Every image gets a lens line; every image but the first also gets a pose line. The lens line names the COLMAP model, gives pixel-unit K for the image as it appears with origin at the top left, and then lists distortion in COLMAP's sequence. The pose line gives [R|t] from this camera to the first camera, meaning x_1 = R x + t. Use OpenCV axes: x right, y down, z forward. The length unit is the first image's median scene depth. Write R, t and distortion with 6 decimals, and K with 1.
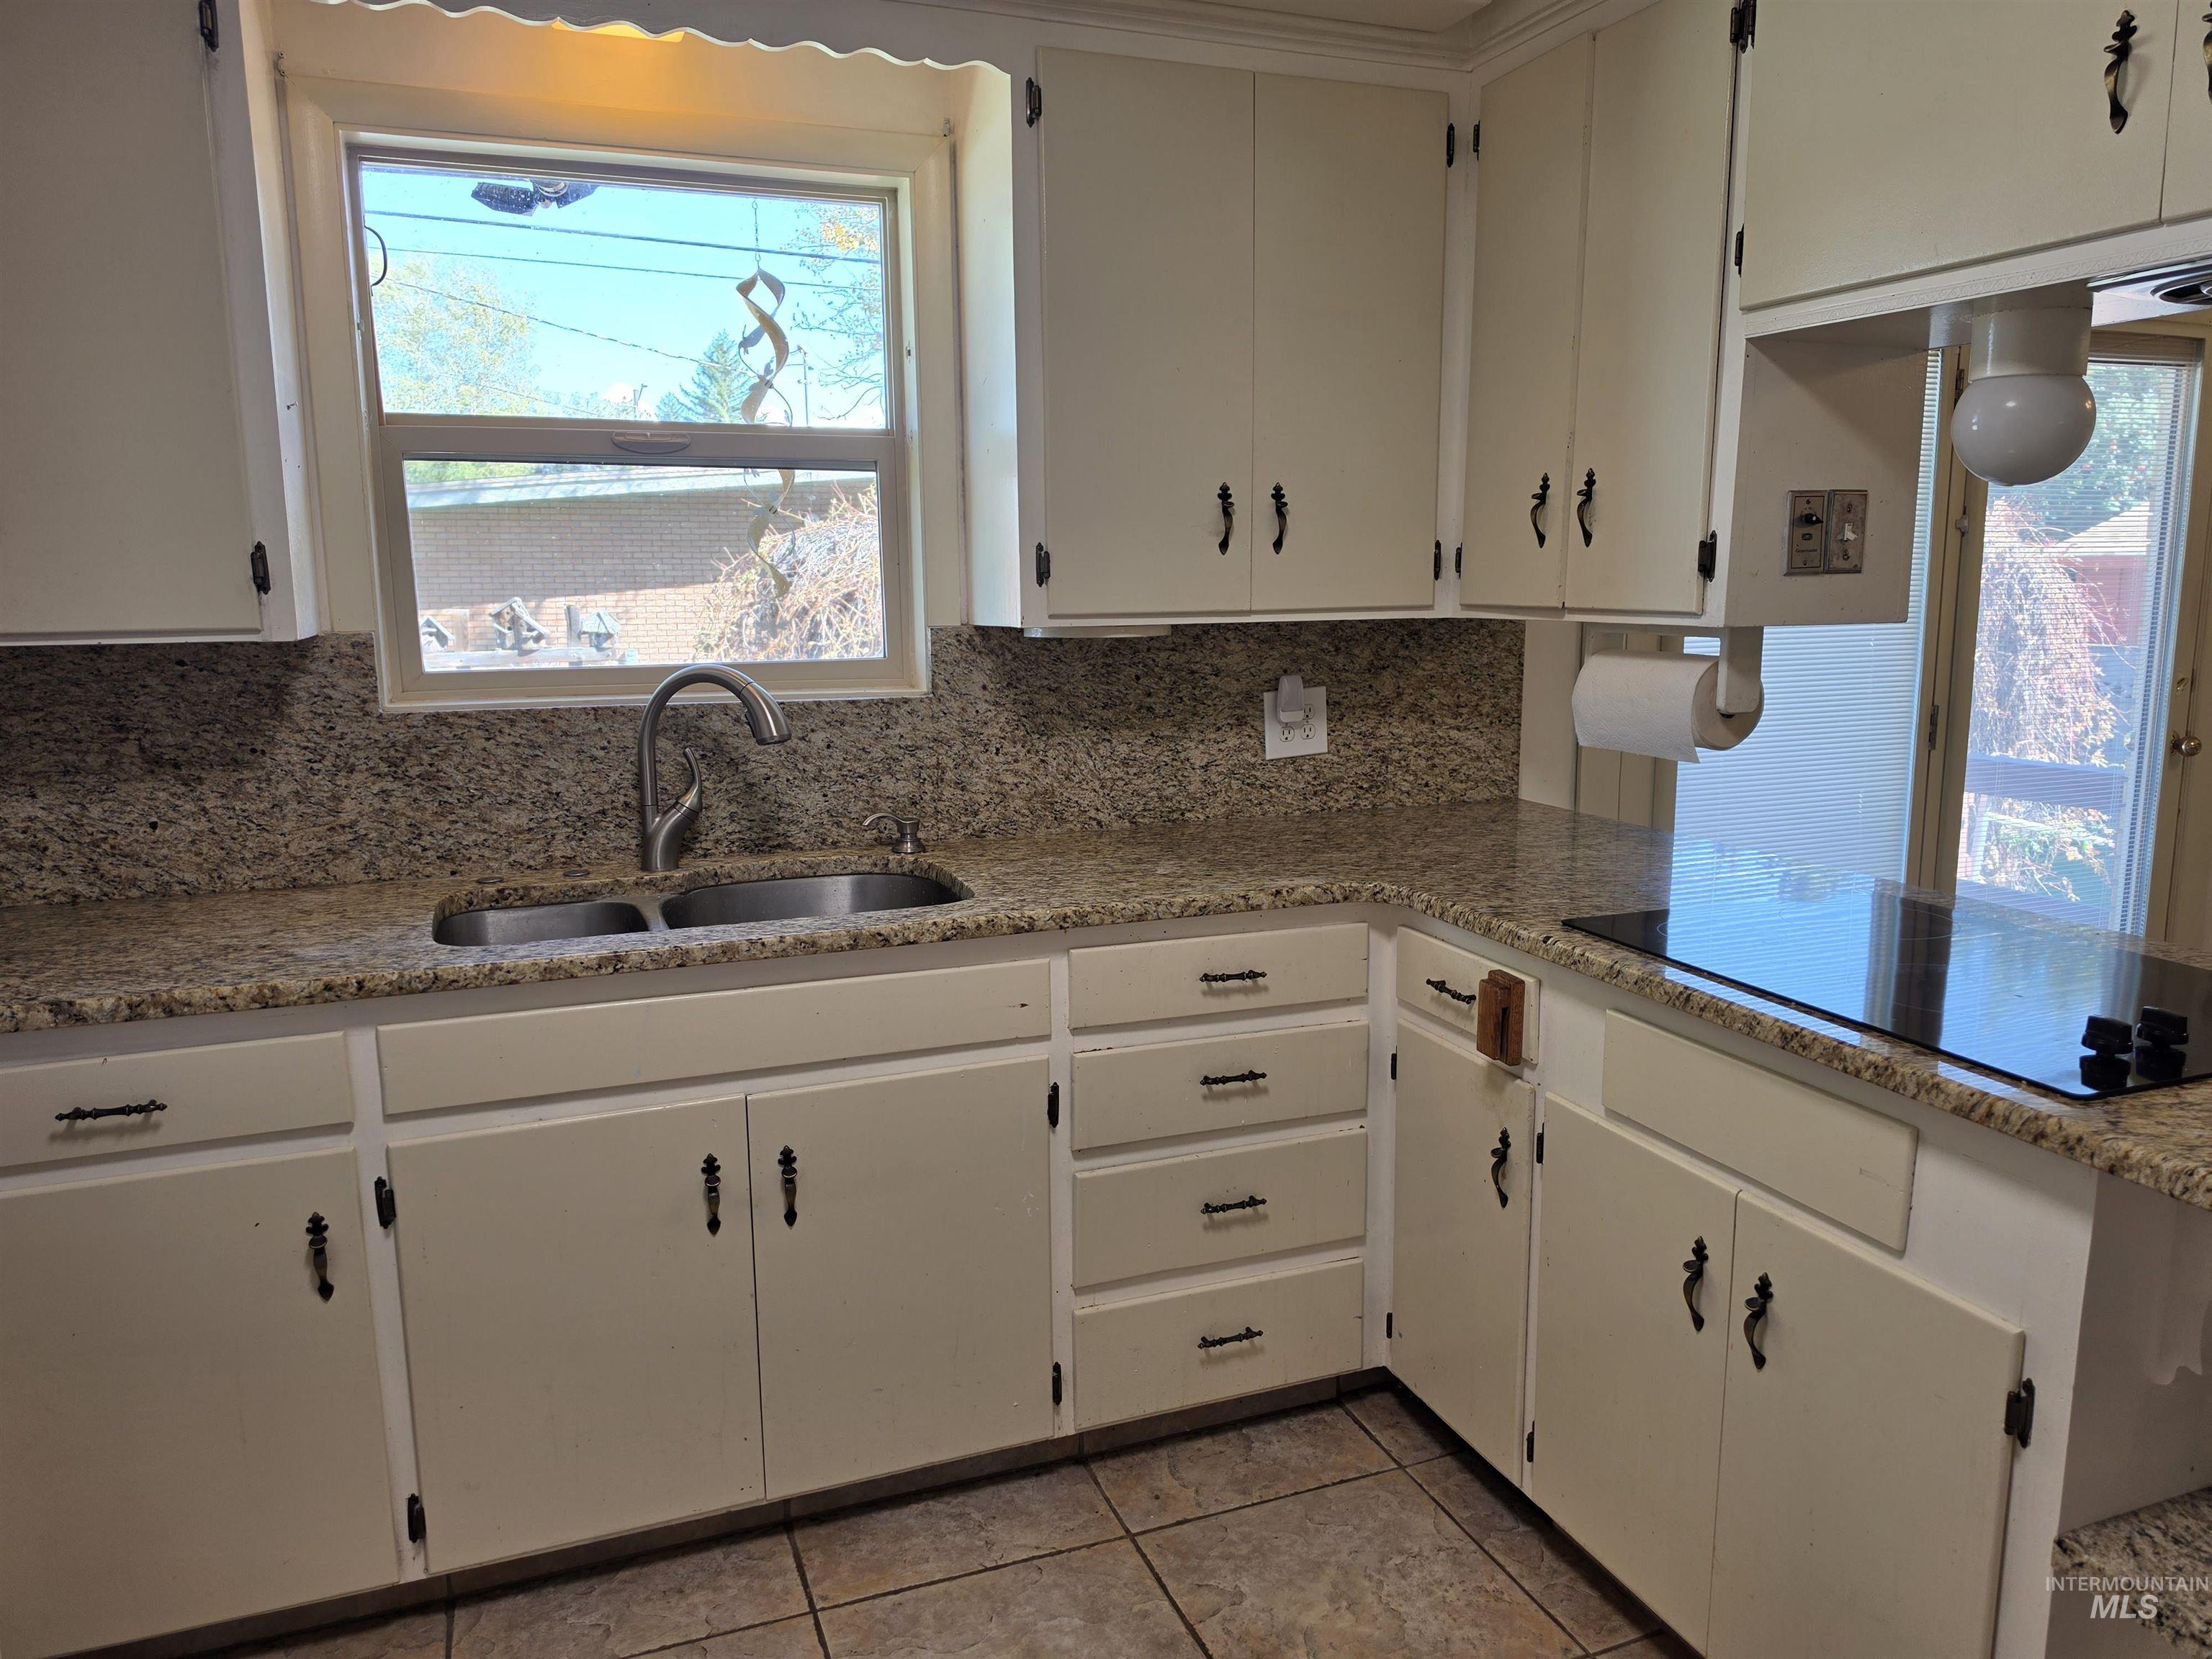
lens RADIAL K [[1531.1, 0, 1112.8], [0, 1531.1, 833.1], [0, 0, 1]] dist [0.075770, -0.110919]
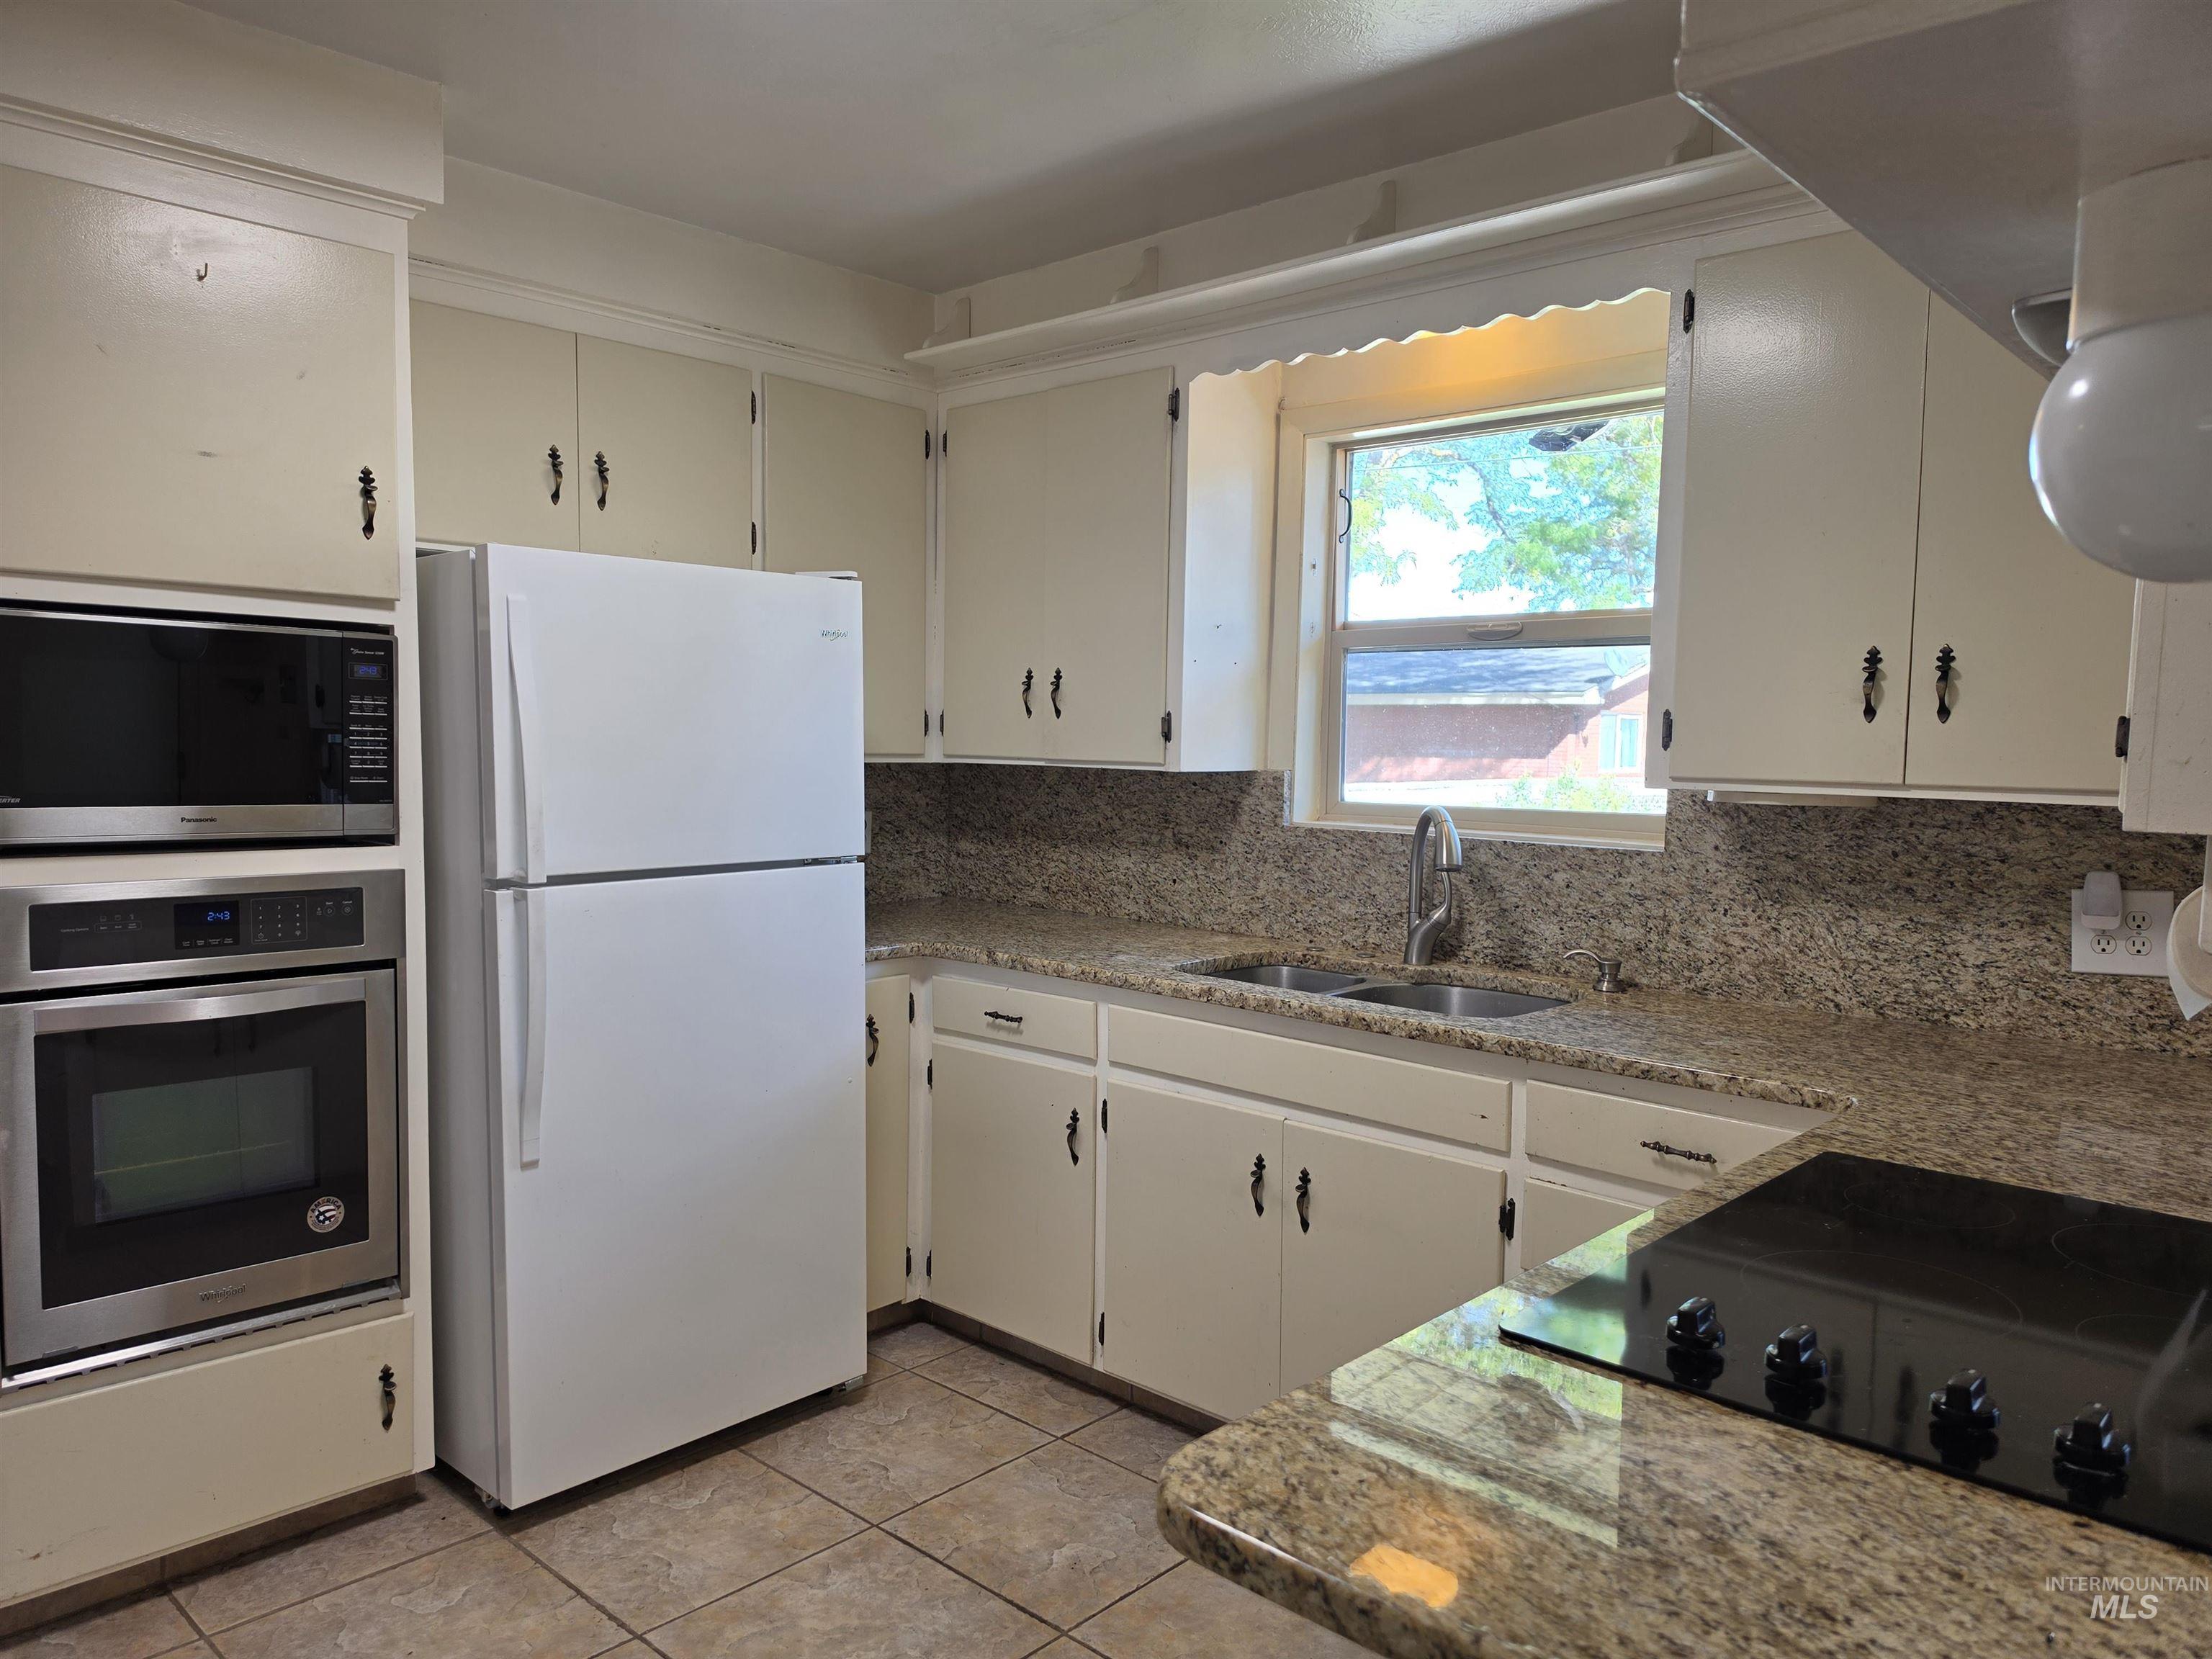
lens RADIAL K [[1531.1, 0, 1085.7], [0, 1531.1, 838.4], [0, 0, 1]] dist [0.075770, -0.110919]
pose [[0.420115, 0.079464, -0.903985, 0.757319], [-0.167191, 0.985884, 0.008964, -0.045943], [0.891936, 0.147372, 0.427470, 0.208268]]
